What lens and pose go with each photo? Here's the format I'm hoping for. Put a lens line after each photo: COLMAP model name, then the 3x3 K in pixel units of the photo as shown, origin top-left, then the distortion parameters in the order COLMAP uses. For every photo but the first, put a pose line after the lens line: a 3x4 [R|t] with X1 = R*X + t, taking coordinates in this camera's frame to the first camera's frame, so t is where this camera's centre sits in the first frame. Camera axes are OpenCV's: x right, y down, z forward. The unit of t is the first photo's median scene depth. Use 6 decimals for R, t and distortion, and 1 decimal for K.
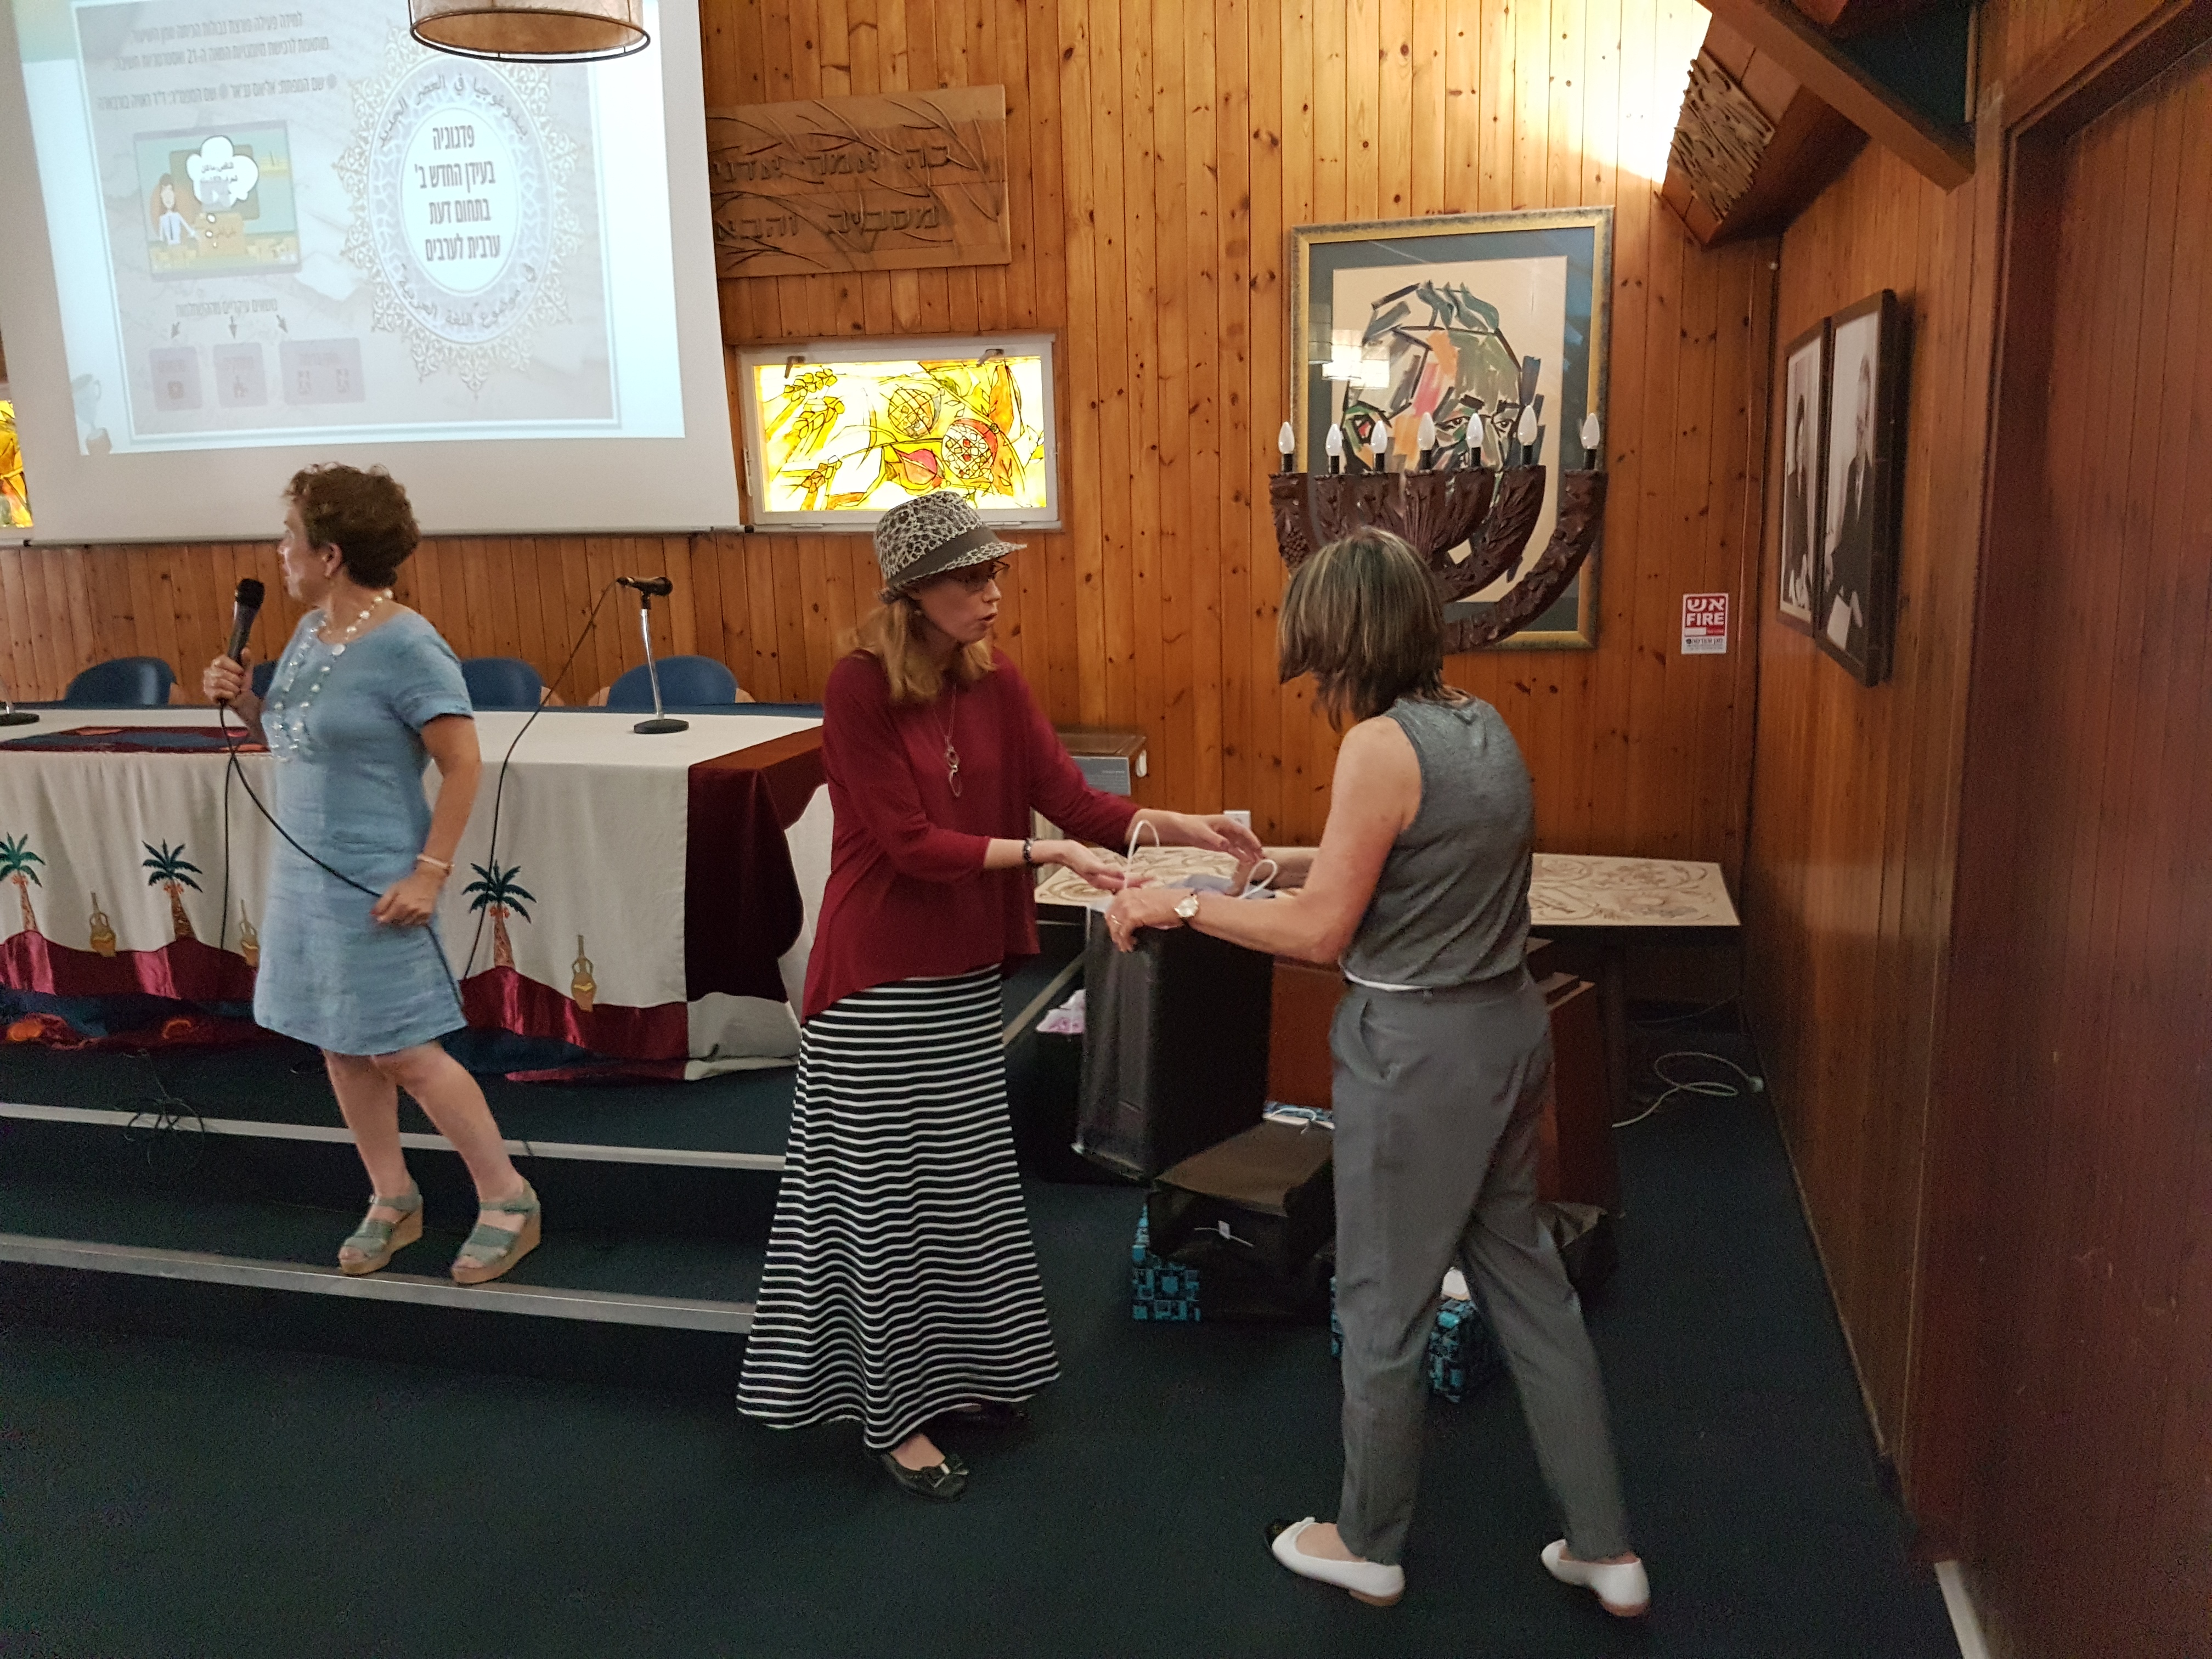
lens RADIAL K [[1714.8, 0, 1143.0], [0, 1714.8, 859.5], [0, 0, 1]] dist [0.117466, -0.185678]
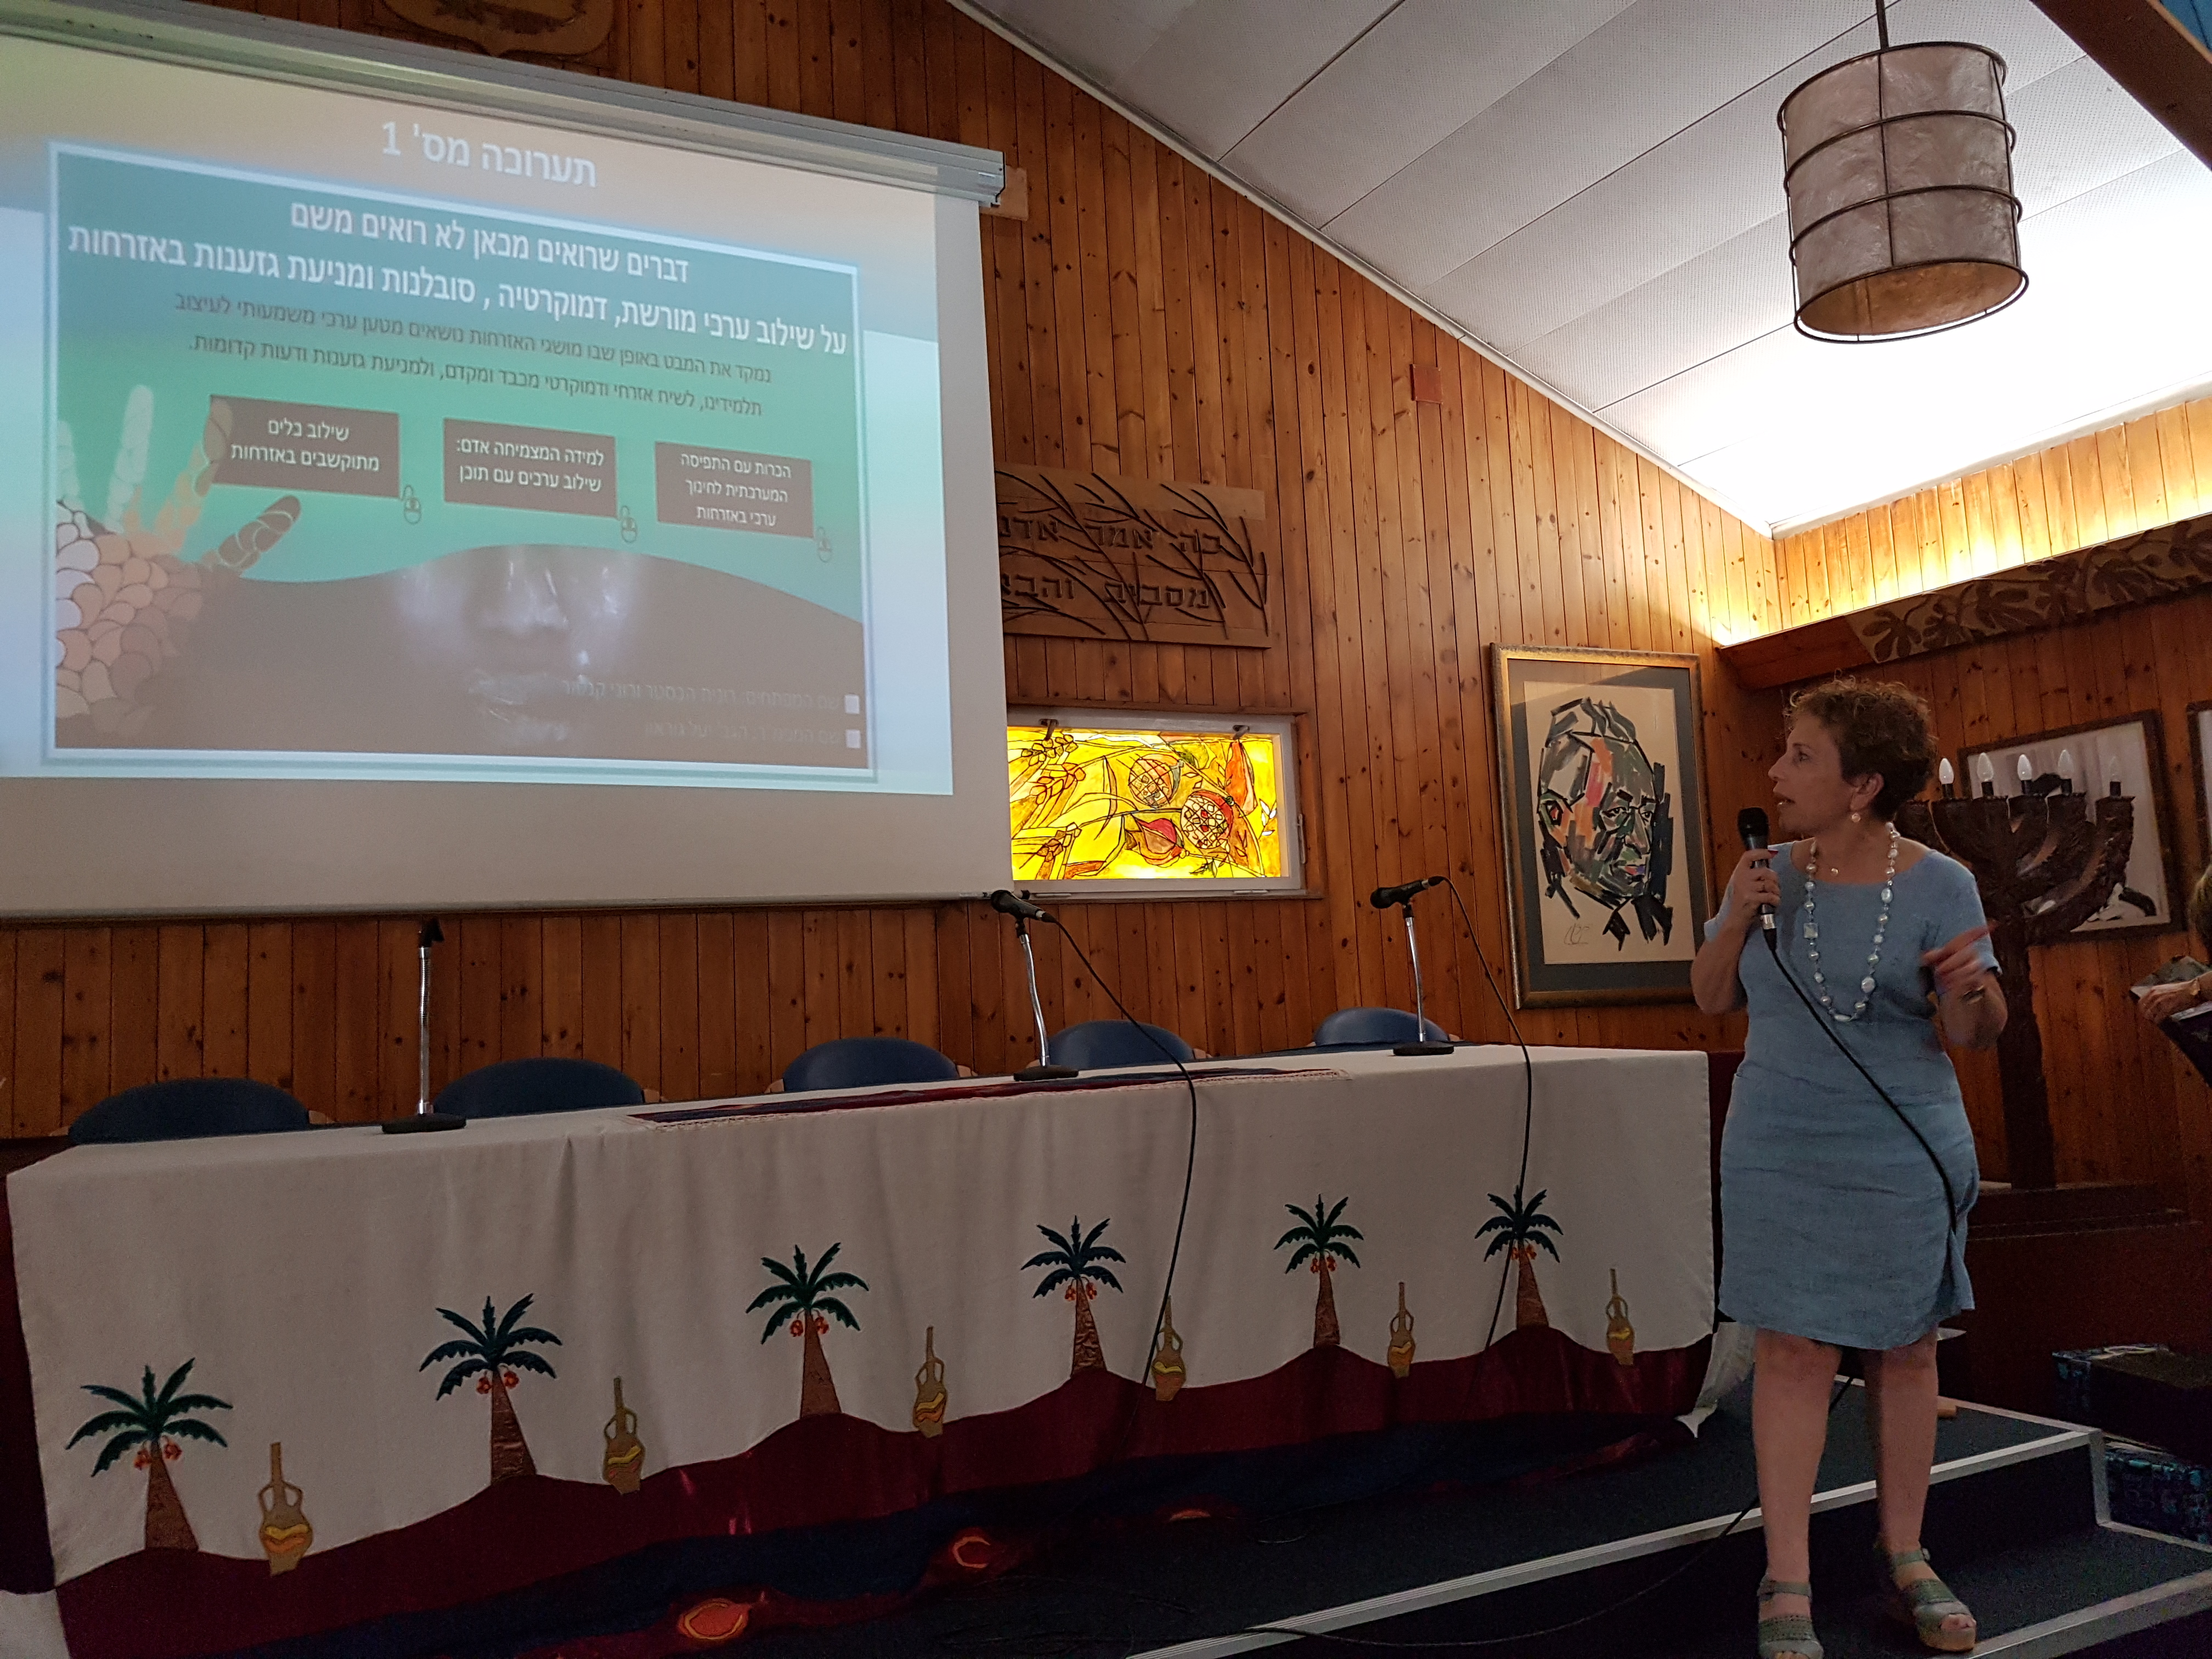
lens RADIAL K [[1656.2, 0, 1091.5], [0, 1656.2, 873.2], [0, 0, 1]] dist [0.123028, -0.159744]
pose [[0.772891, 0.040354, 0.633254, -0.778331], [0.161136, 0.952780, -0.257383, 0.023334], [-0.613738, 0.300969, 0.729893, 0.378769]]
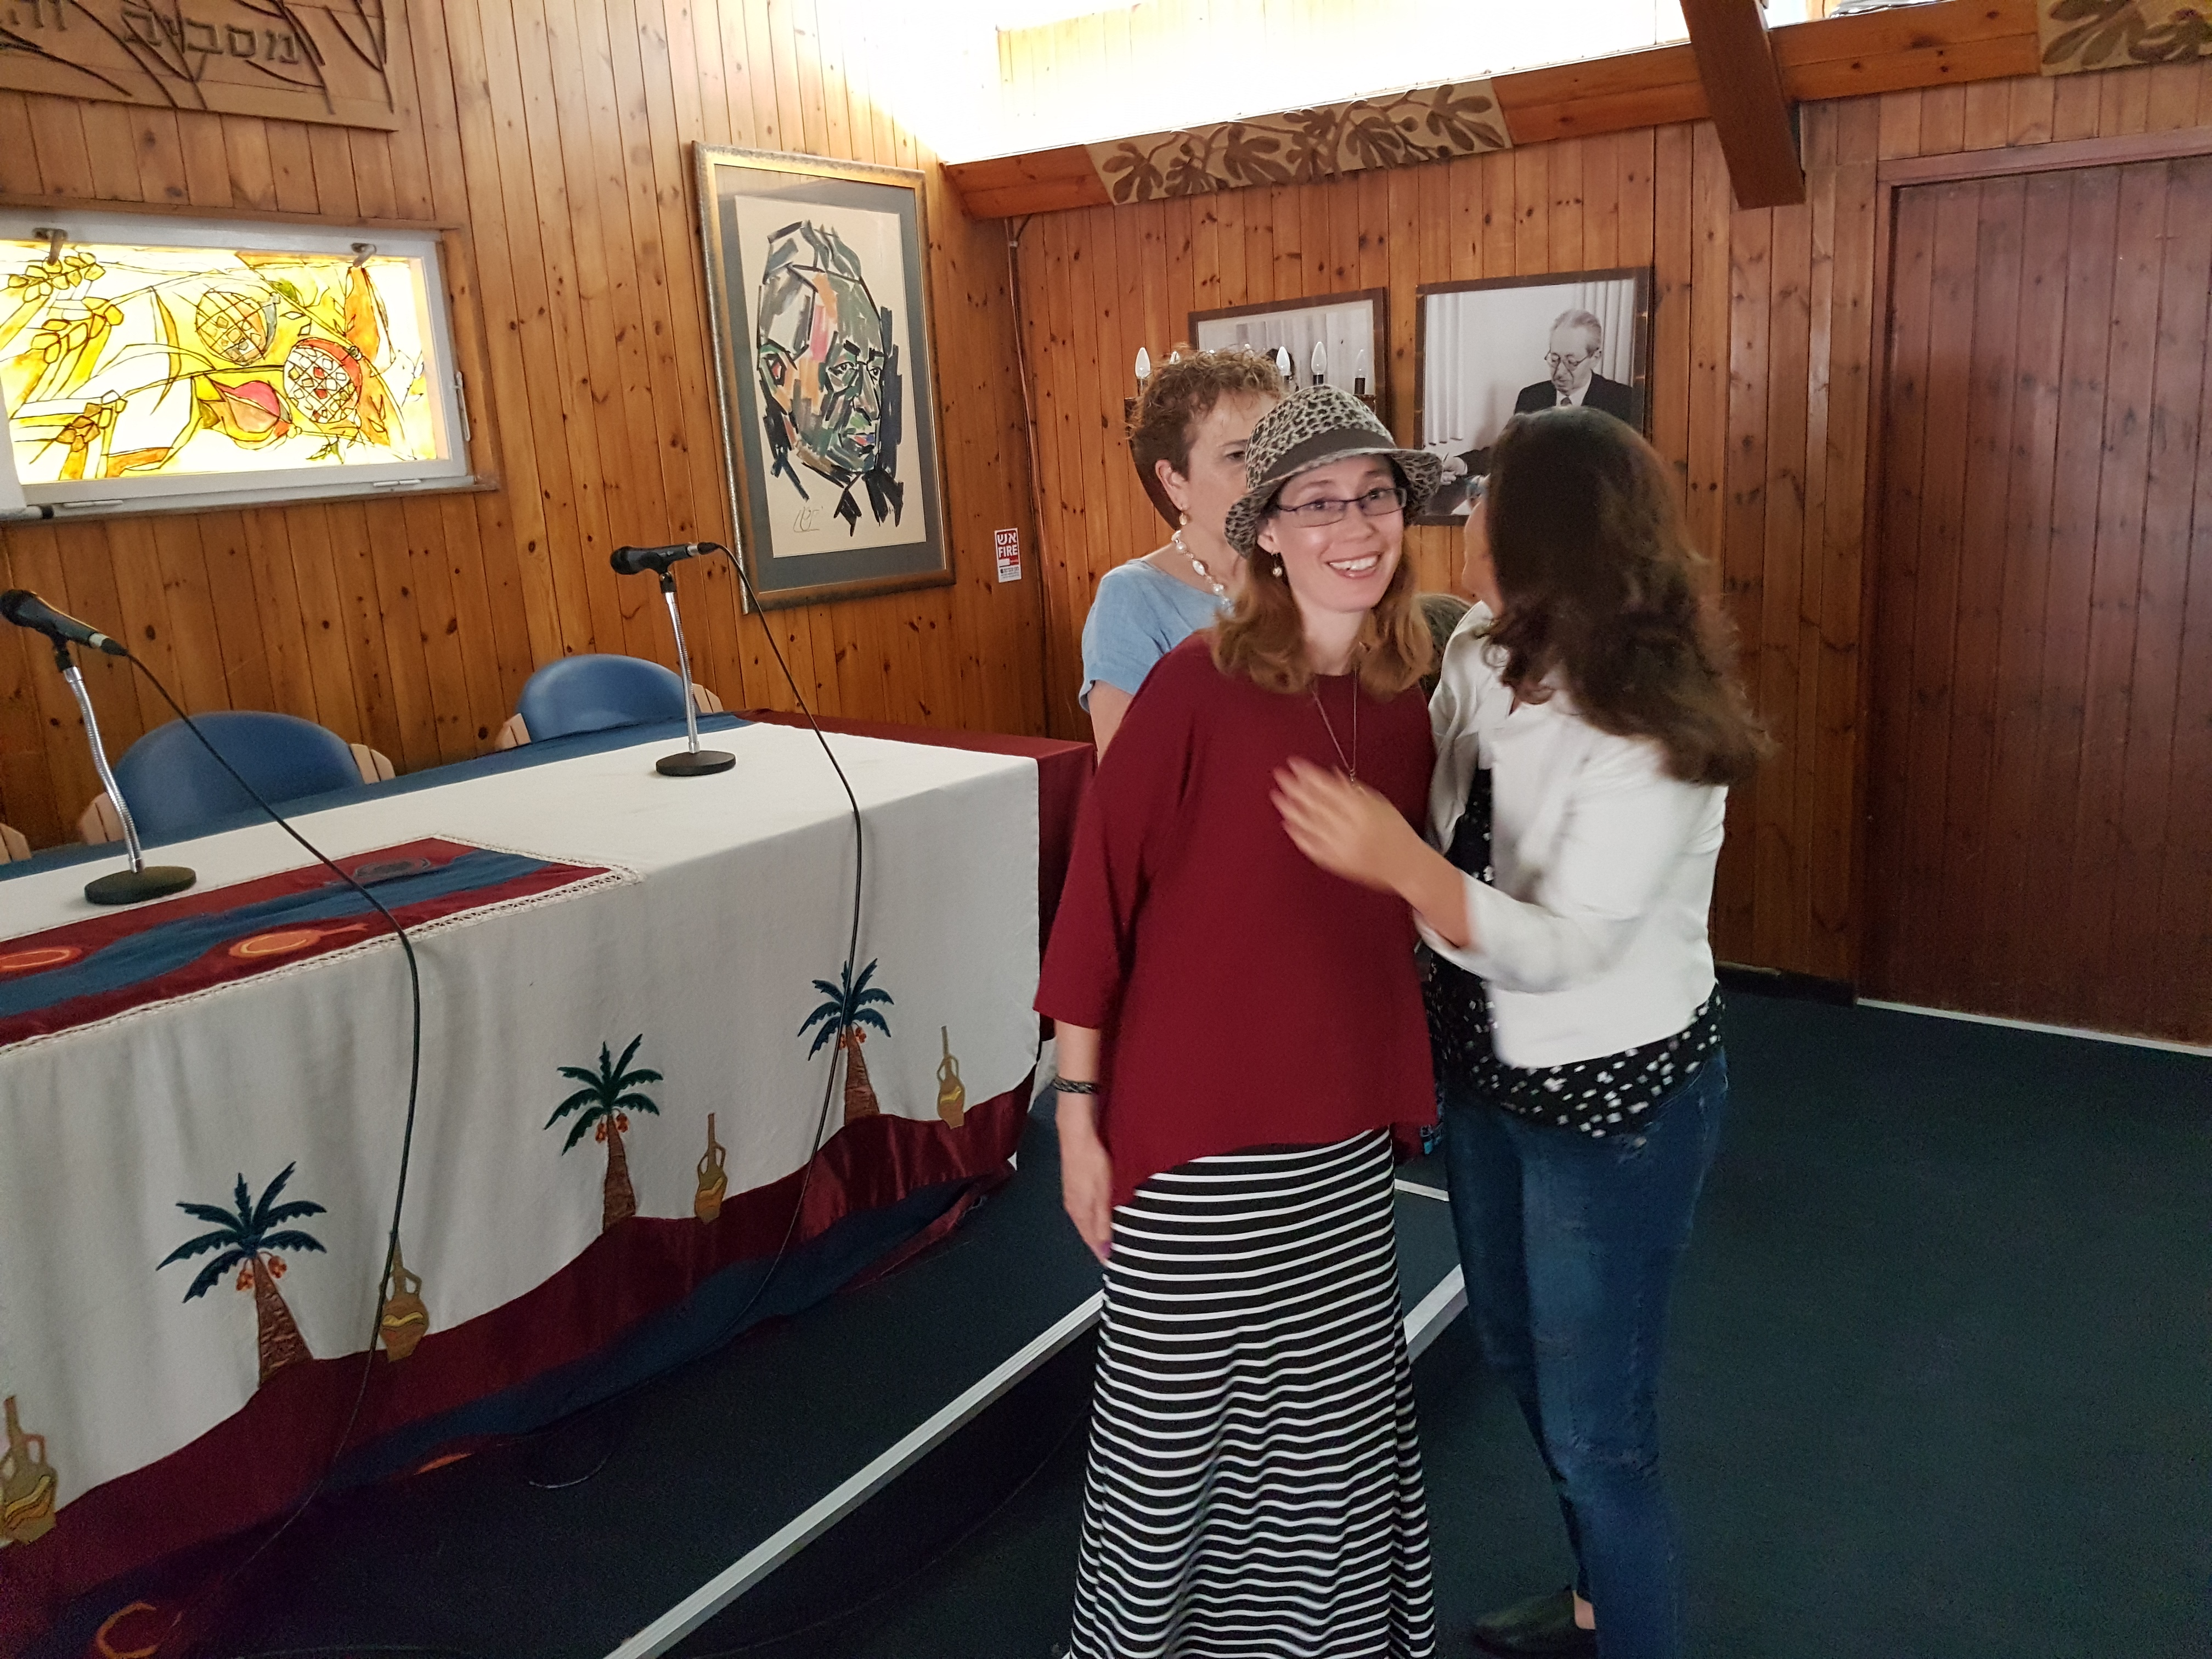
lens RADIAL K [[1717.4, 0, 1075.9], [0, 1717.4, 806.9], [0, 0, 1]] dist [0.108826, -0.163700]
pose [[0.378954, -0.195732, 0.904479, -0.688013], [0.238943, 0.964930, 0.108703, -0.078839], [-0.894036, 0.174925, 0.412432, 0.485920]]
